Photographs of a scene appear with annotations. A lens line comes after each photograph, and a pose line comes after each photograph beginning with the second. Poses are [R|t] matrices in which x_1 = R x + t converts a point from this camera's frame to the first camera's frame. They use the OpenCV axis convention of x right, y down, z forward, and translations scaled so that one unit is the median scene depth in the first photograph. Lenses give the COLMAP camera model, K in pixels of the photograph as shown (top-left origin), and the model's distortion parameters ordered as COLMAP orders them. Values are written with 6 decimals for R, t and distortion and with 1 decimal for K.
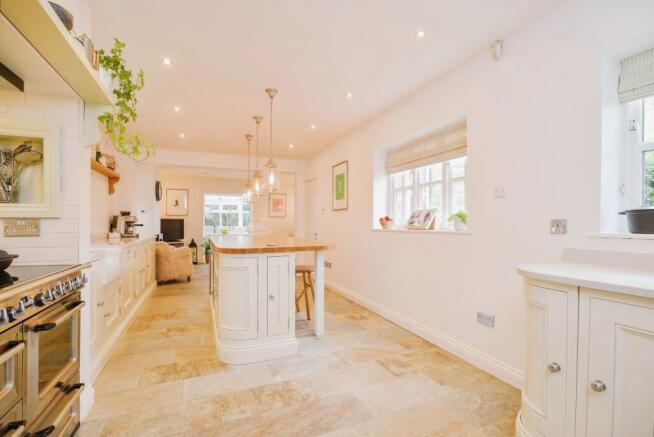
lens RADIAL K [[298.9, 0, 329.5], [0, 298.9, 234.8], [0, 0, 1]] dist [-0.002788, -0.000053]
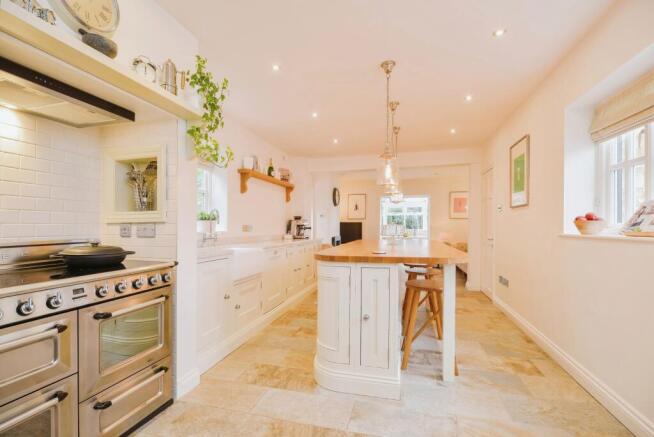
lens RADIAL K [[298.9, 0, 329.5], [0, 298.9, 234.8], [0, 0, 1]] dist [-0.002788, -0.000053]
pose [[0.785386, 0.014603, -0.618834, 0.166345], [-0.020259, 0.999793, -0.002119, -0.008601], [0.618675, 0.014201, 0.785519, 0.226616]]
